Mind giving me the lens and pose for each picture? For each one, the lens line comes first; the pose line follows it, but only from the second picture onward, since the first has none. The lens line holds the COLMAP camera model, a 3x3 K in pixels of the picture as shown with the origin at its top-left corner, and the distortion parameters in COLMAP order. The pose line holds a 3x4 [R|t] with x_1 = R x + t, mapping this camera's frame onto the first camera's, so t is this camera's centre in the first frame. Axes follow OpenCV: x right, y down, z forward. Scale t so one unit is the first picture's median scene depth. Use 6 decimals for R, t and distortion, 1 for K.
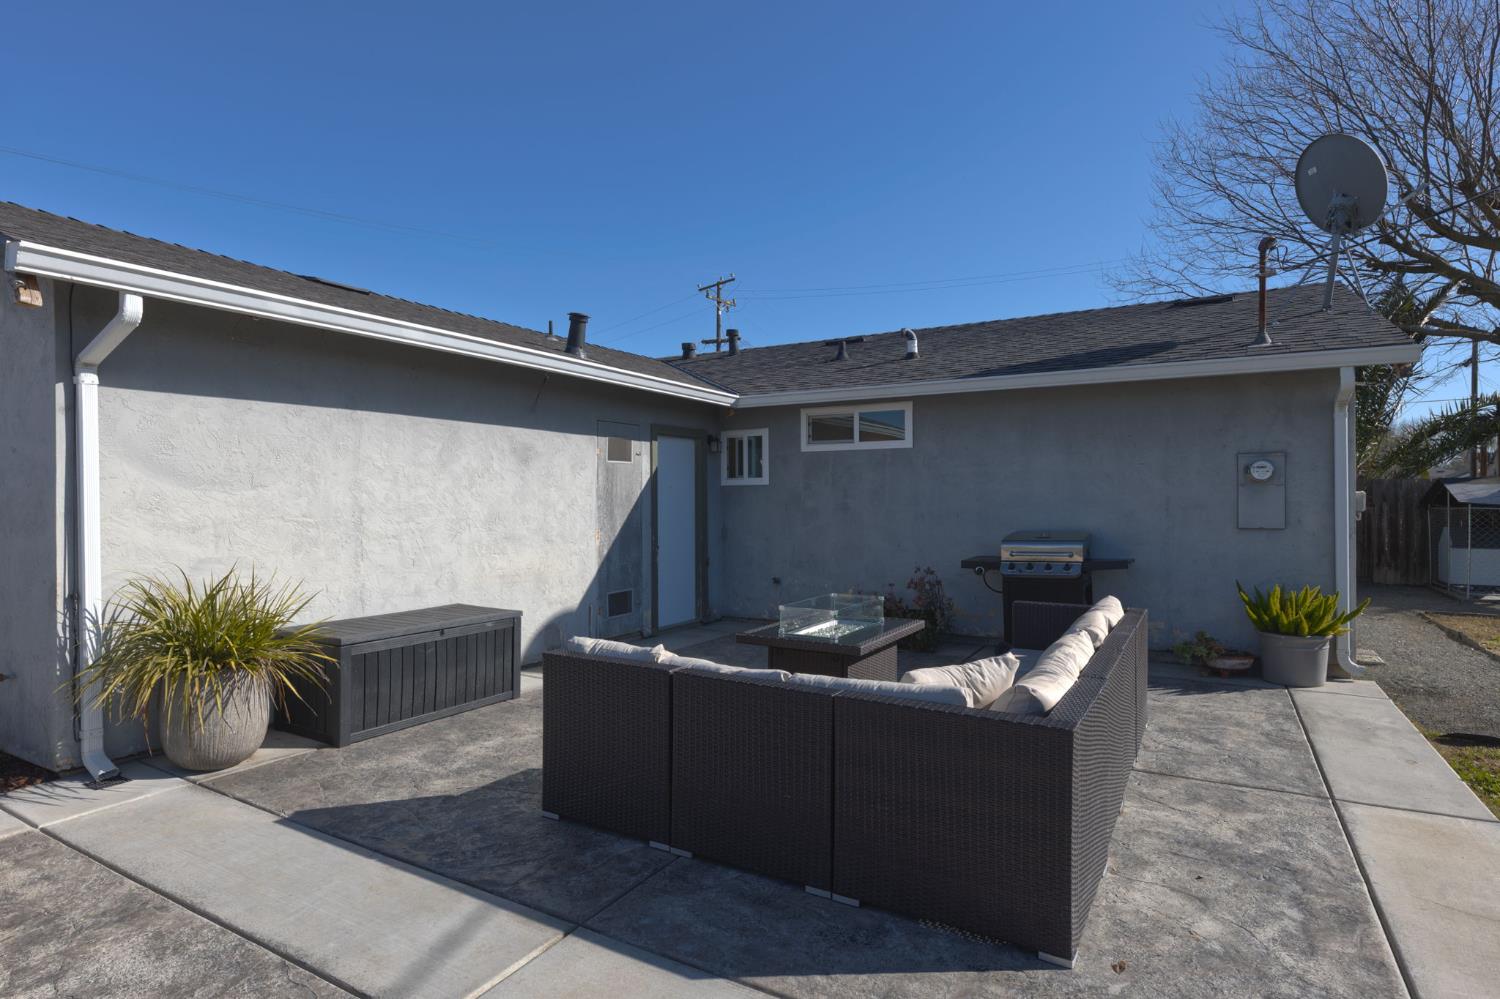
lens RADIAL K [[793.1, 0, 745.1], [0, 793.1, 500.6], [0, 0, 1]] dist [-0.001566, -0.000978]
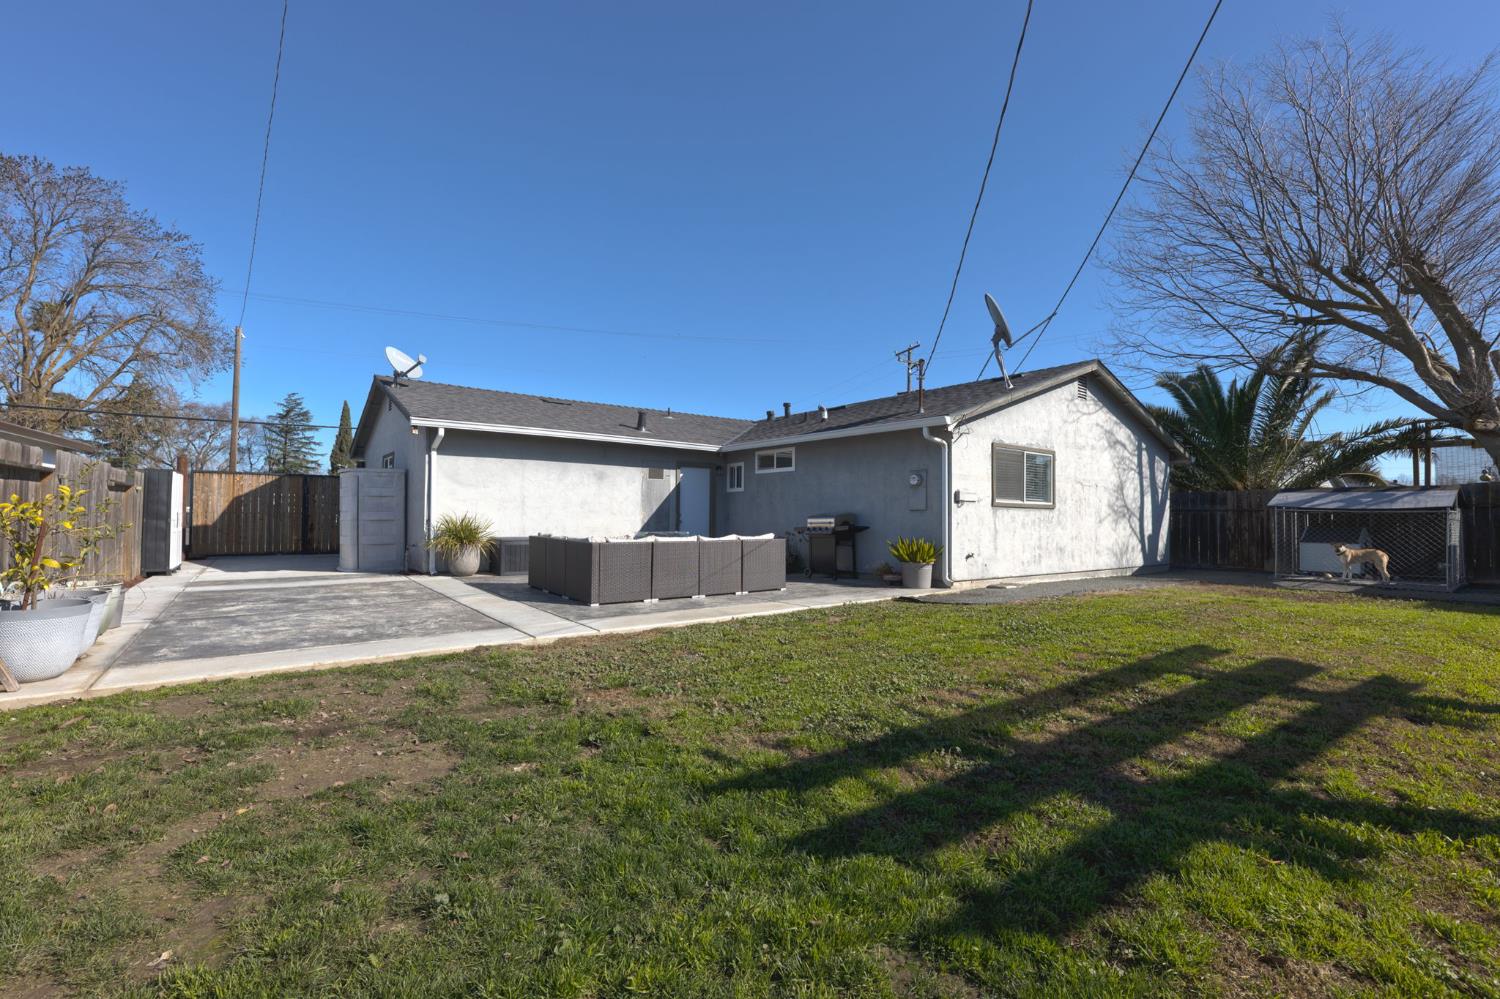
lens RADIAL K [[676.3, 0, 761.9], [0, 676.3, 500.3], [0, 0, 1]] dist [-0.000181, 0.000329]
pose [[0.923716, 0.002038, -0.383074, 1.035301], [-0.013710, 0.999521, -0.027741, 0.069381], [0.382834, 0.030877, 0.923301, -0.731164]]
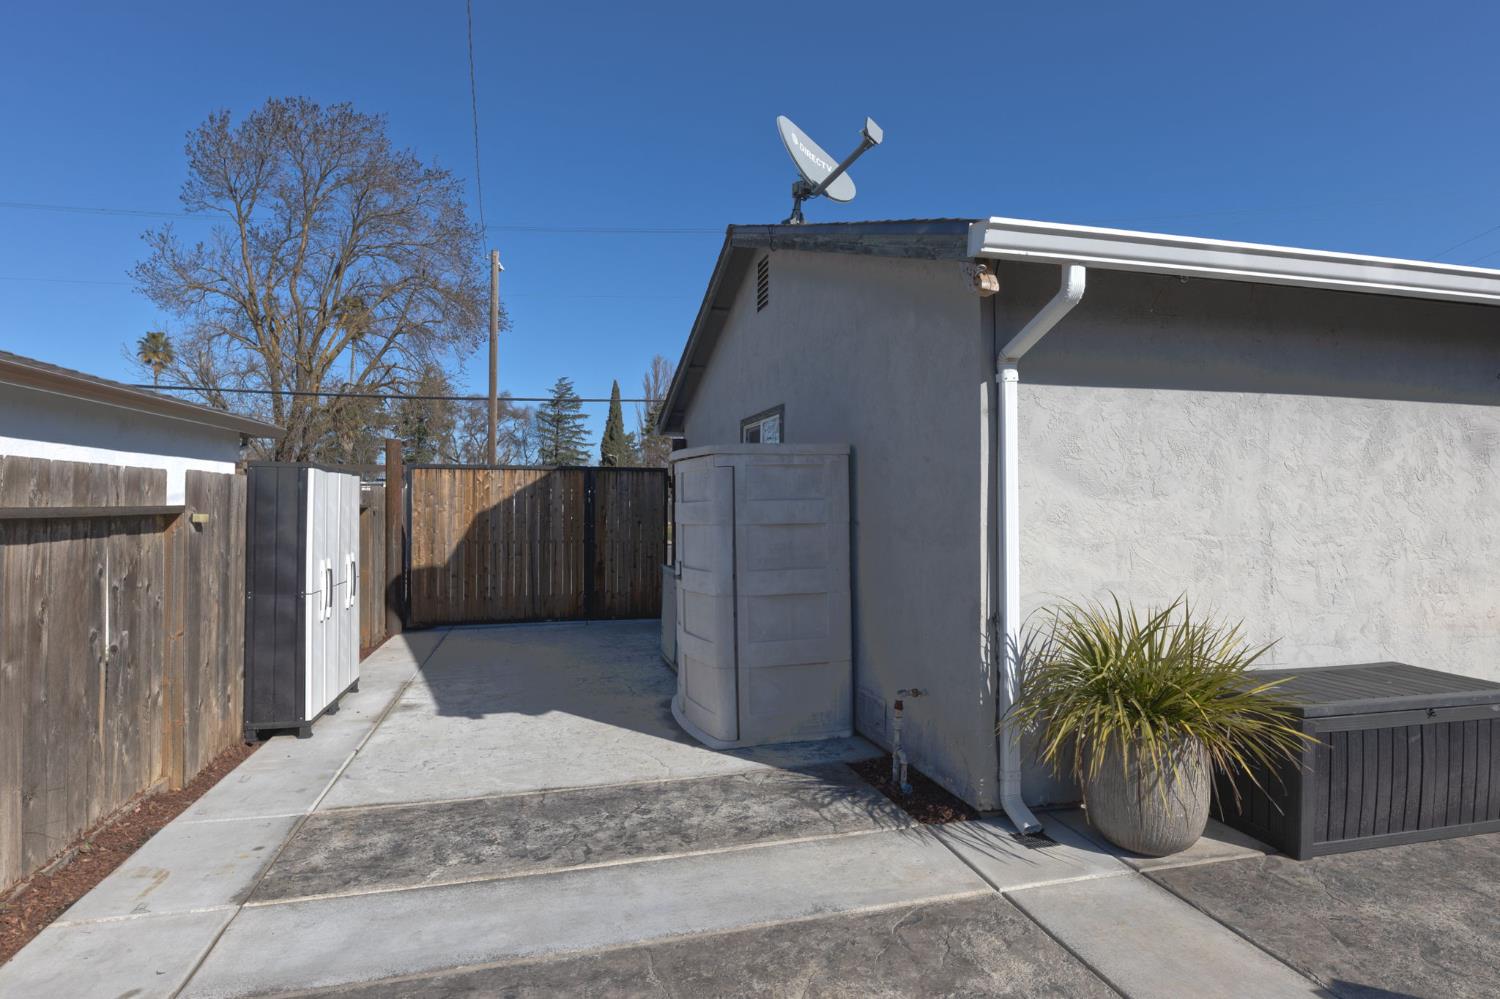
lens RADIAL K [[793.1, 0, 750.2], [0, 793.1, 496.3], [0, 0, 1]] dist [-0.001566, -0.000978]
pose [[0.718003, -0.004357, -0.696026, -0.289883], [-0.006084, 0.999903, -0.012536, -0.003323], [0.696013, 0.013235, 0.717907, 0.109161]]
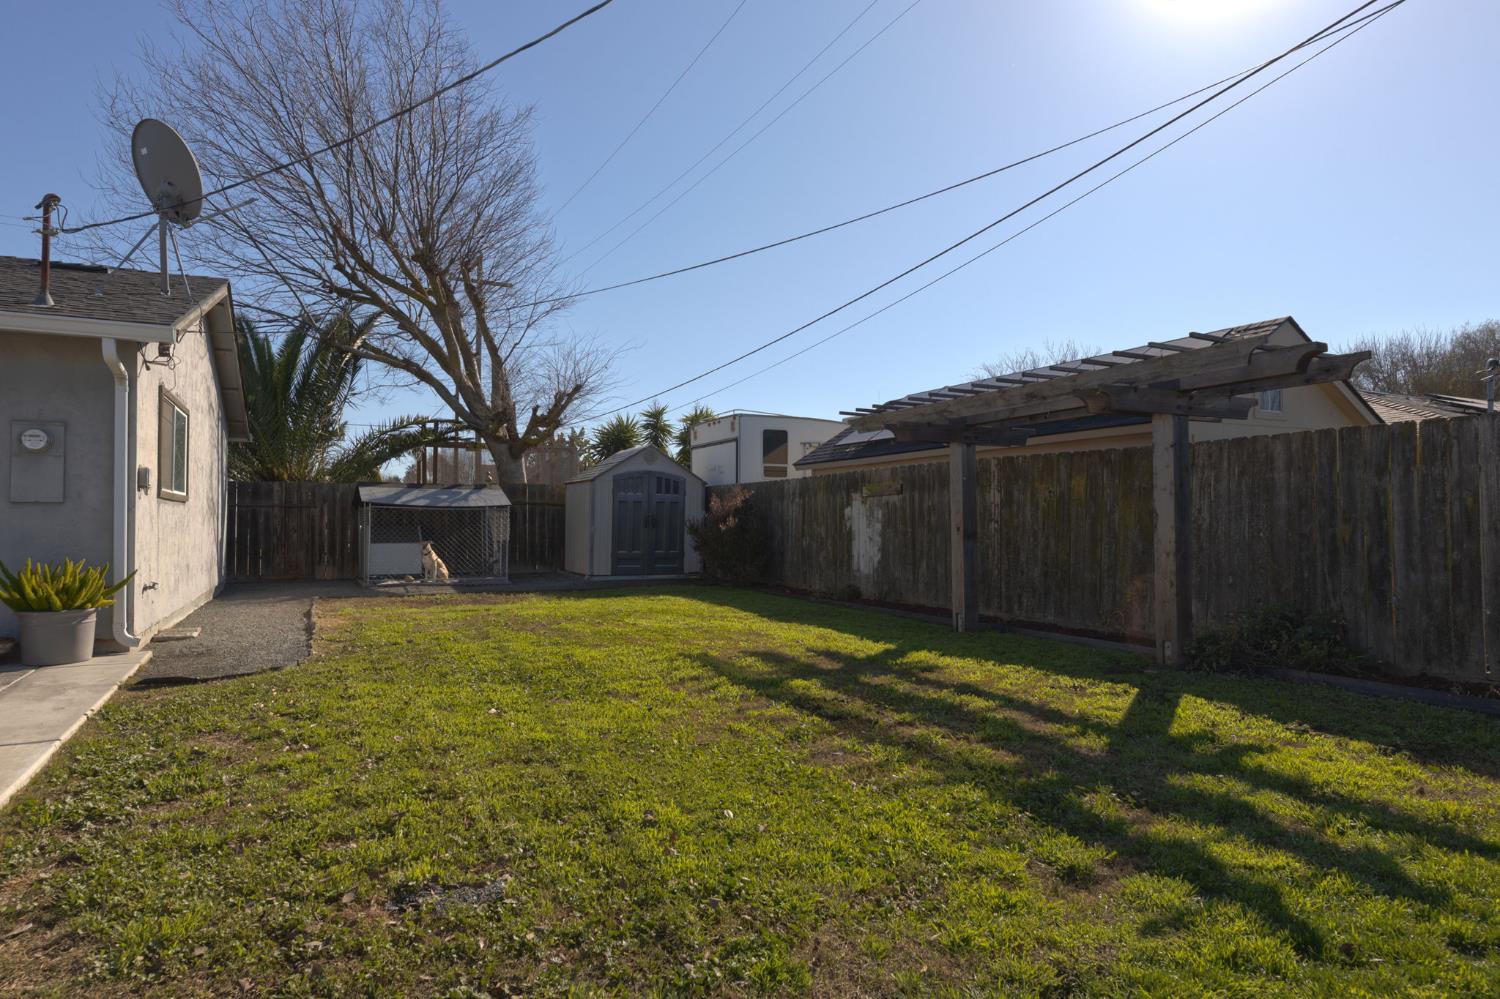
lens RADIAL K [[864.5, 0, 733.7], [0, 864.5, 503.3], [0, 0, 1]] dist [-0.003439, 0.001374]
pose [[0.551325, 0.019670, 0.834058, 0.286142], [0.001404, 0.999699, -0.024504, 0.069052], [-0.834289, 0.014680, 0.551132, -0.267638]]
